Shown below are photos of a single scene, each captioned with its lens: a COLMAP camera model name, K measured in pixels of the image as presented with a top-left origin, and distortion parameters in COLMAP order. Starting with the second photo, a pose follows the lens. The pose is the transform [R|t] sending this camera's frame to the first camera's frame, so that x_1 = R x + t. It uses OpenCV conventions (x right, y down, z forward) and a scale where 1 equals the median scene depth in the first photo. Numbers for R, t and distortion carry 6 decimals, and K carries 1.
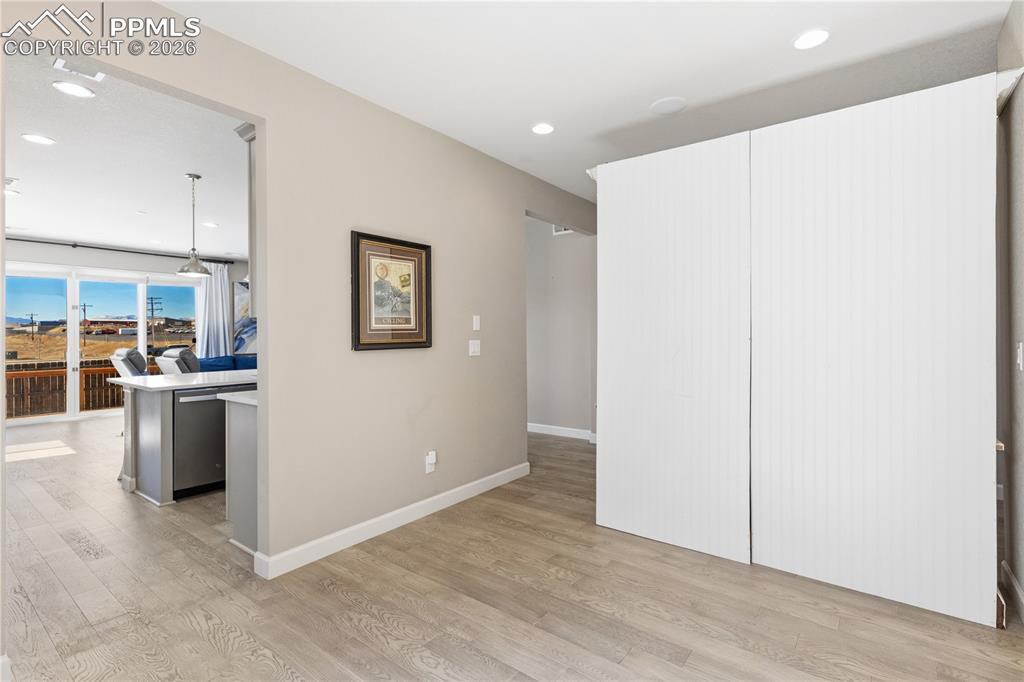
lens RADIAL K [[465.4, 0, 504.0], [0, 465.4, 332.4], [0, 0, 1]] dist [0.002190, 0.000107]
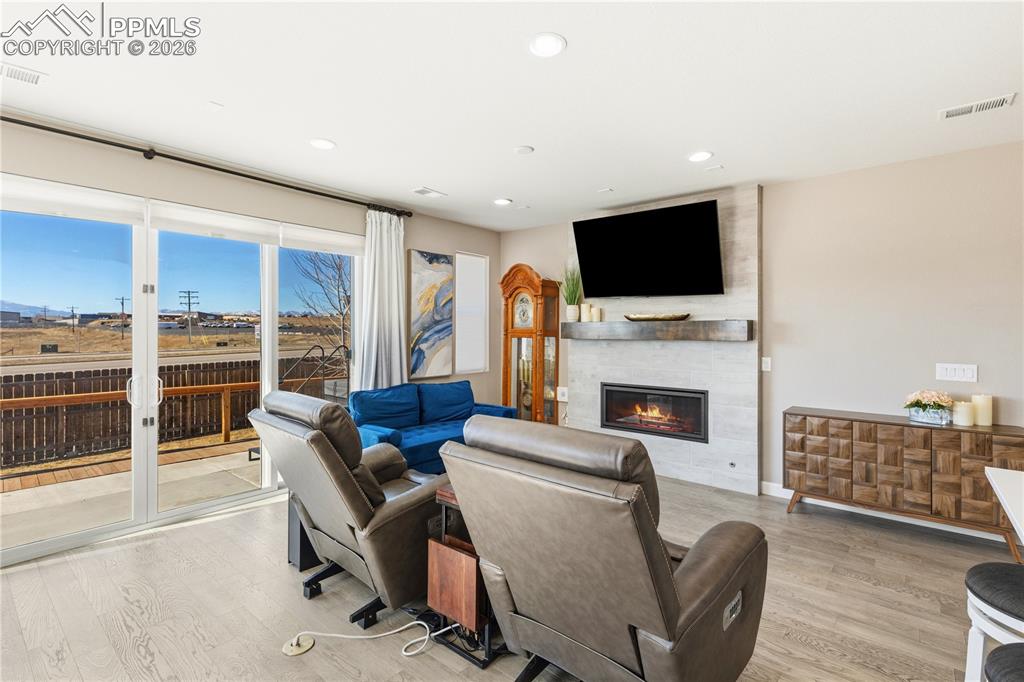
lens RADIAL K [[465.4, 0, 512.3], [0, 465.4, 335.1], [0, 0, 1]] dist [0.002190, 0.000107]
pose [[0.999301, 0.012482, -0.035239, -0.442836], [-0.012109, 0.999869, 0.010761, -0.013218], [0.035369, -0.010327, 0.999321, 0.449016]]
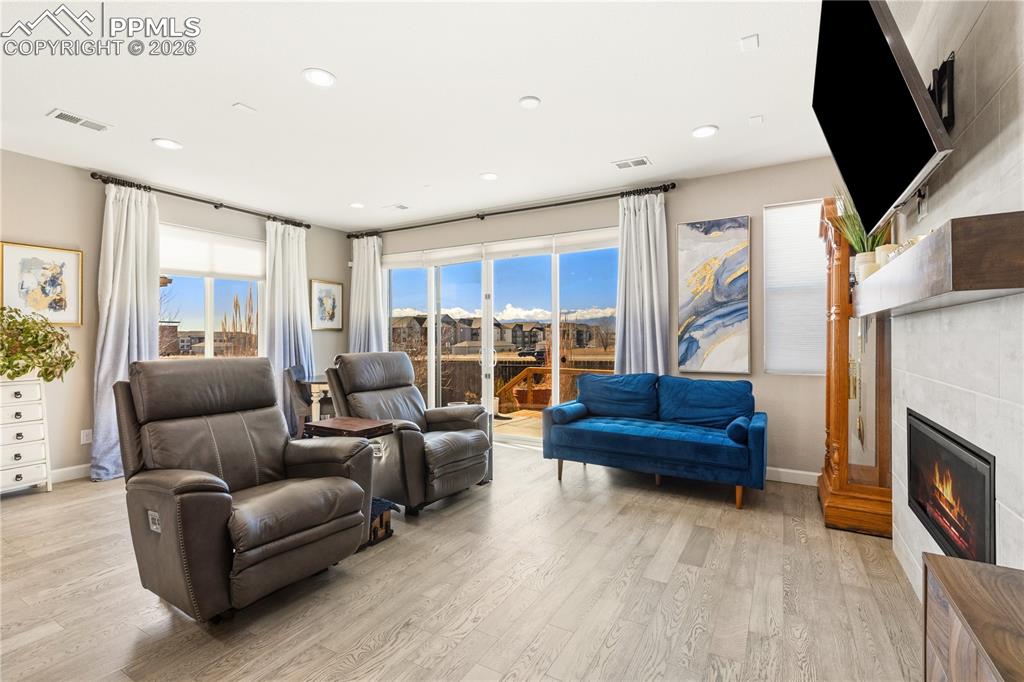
lens RADIAL K [[465.4, 0, 517.9], [0, 465.4, 331.4], [0, 0, 1]] dist [0.002190, 0.000107]
pose [[0.146481, -0.001212, -0.989213, -0.115388], [0.000953, 0.999999, -0.001084, 0.005820], [0.989213, -0.000784, 0.146482, 0.769338]]
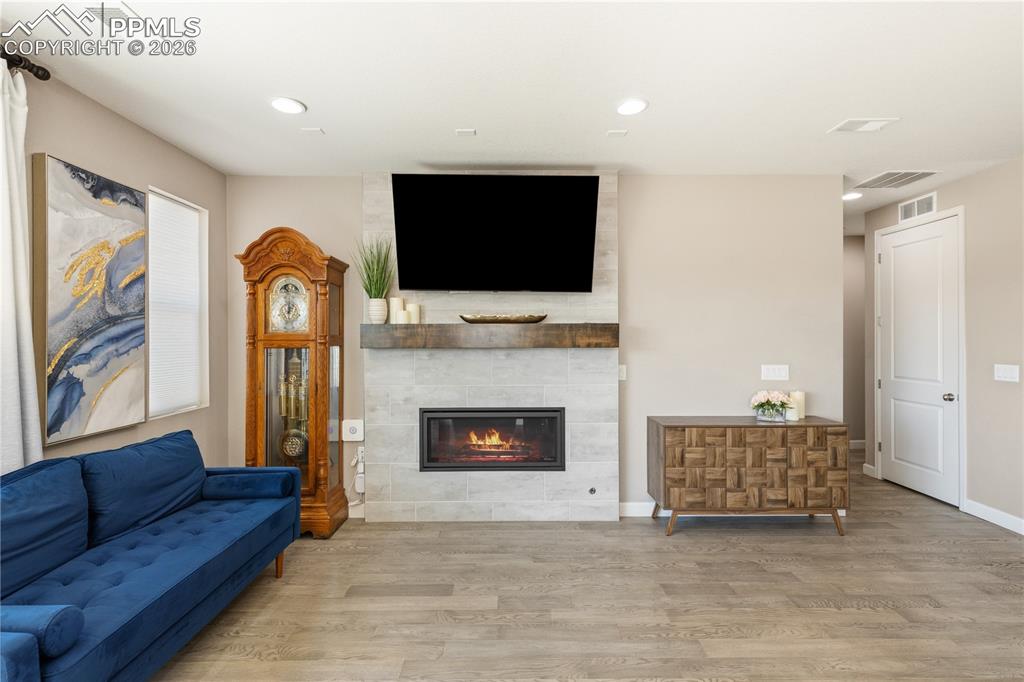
lens RADIAL K [[465.4, 0, 510.1], [0, 465.4, 338.9], [0, 0, 1]] dist [0.002190, 0.000107]
pose [[0.786838, 0.004958, 0.617140, -0.545142], [-0.007095, 0.999974, 0.001013, -0.012324], [-0.617119, -0.005176, 0.786853, 0.657541]]
